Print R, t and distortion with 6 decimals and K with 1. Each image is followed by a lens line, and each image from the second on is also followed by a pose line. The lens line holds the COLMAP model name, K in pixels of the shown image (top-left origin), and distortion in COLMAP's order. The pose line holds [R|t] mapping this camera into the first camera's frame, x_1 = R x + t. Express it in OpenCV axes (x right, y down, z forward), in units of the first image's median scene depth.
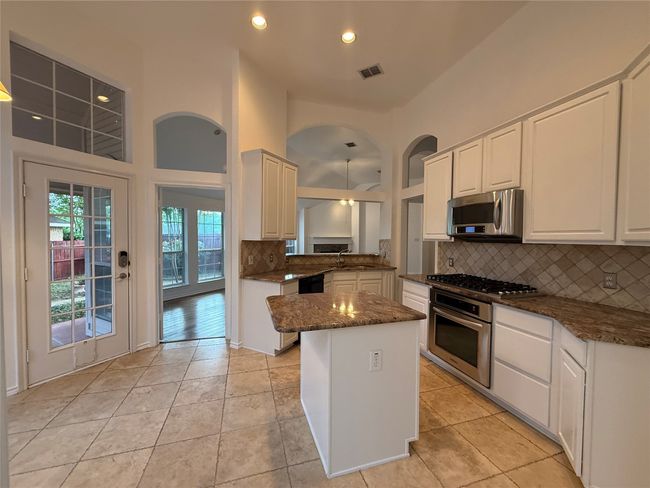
lens RADIAL K [[261.6, 0, 325.0], [0, 261.6, 243.6], [0, 0, 1]] dist [-0.000805, 0.000349]
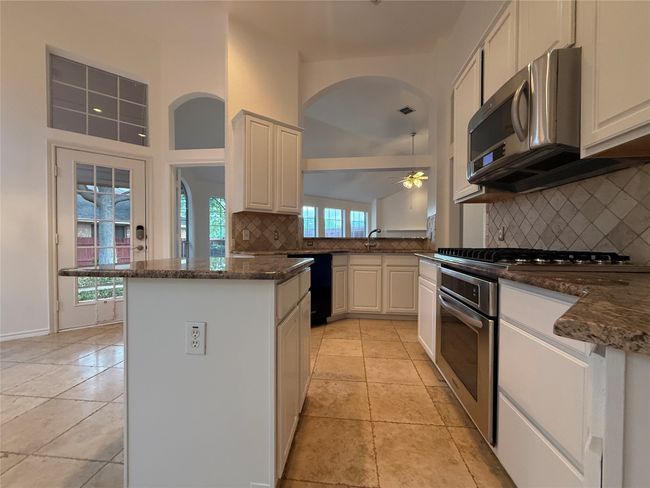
lens RADIAL K [[261.6, 0, 324.3], [0, 261.6, 244.3], [0, 0, 1]] dist [-0.000805, 0.000349]
pose [[0.917511, -0.002500, -0.397703, 0.391343], [-0.002971, 0.999909, -0.013138, 0.121340], [0.397700, 0.013236, 0.917420, 0.289055]]
